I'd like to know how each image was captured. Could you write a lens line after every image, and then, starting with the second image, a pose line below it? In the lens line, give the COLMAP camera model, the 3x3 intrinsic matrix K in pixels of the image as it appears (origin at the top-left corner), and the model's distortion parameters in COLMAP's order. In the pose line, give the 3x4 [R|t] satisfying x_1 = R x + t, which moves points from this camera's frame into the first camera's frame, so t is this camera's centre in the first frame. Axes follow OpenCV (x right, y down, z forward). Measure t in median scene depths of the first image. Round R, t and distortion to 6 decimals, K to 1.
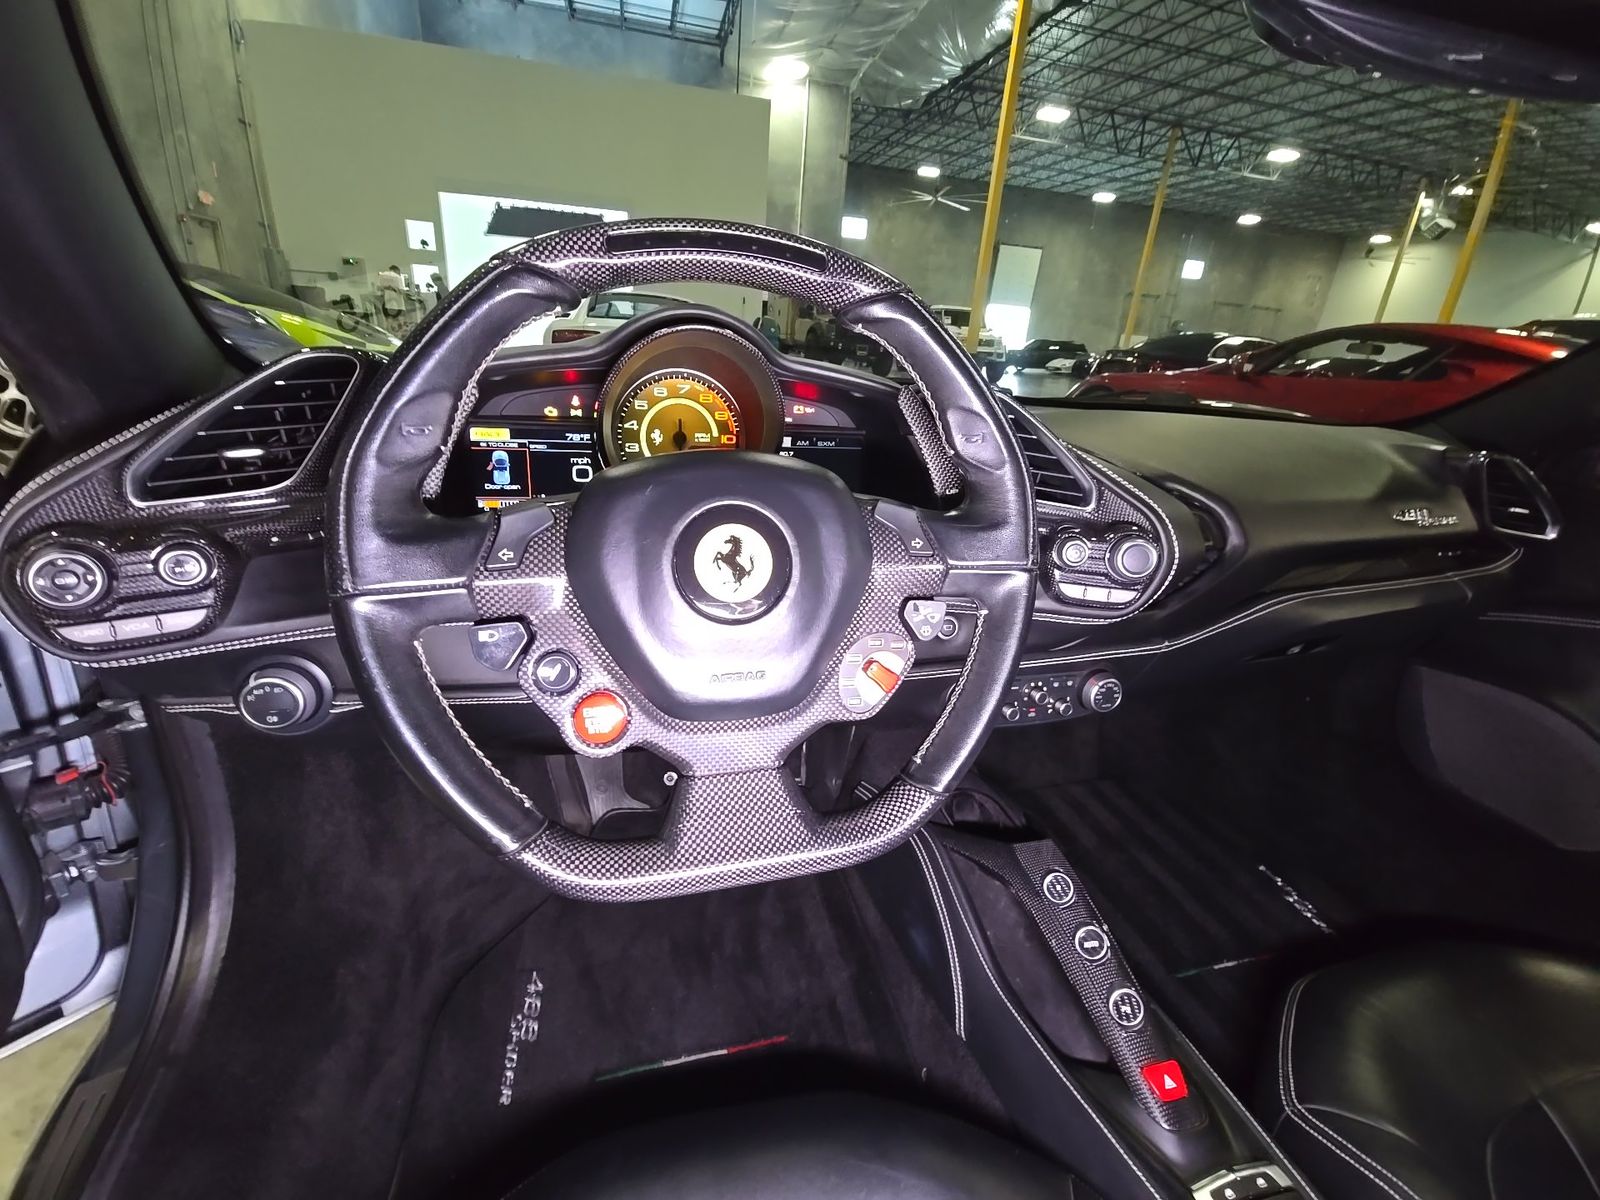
lens RADIAL K [[645.9, 0, 804.8], [0, 645.9, 590.4], [0, 0, 1]] dist [-0.002311, 0.000030]
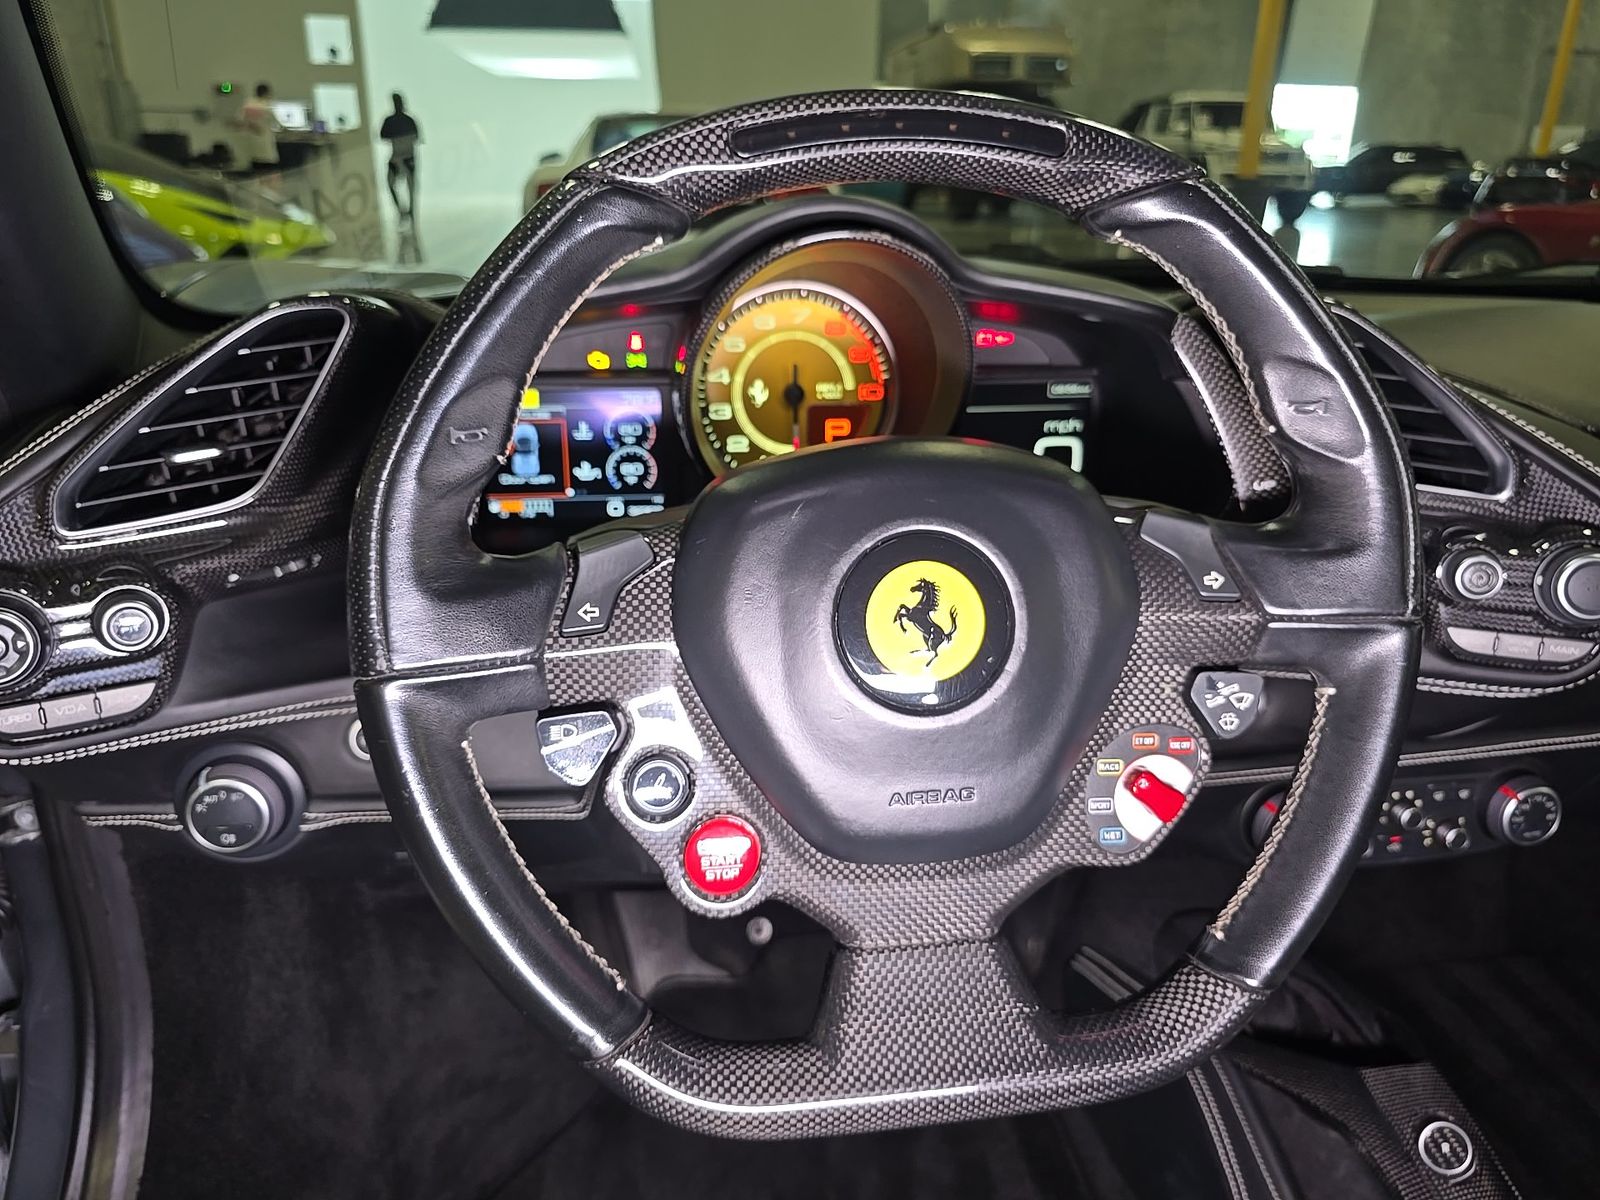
lens RADIAL K [[1101.9, 0, 800.0], [0, 1101.9, 600.0], [0, 0, 1]] dist [0.025687, -0.040622]
pose [[0.991126, -0.006673, -0.132762, -0.069036], [0.006538, 0.999978, -0.001459, -0.049604], [0.132769, 0.000578, 0.991147, -0.085929]]
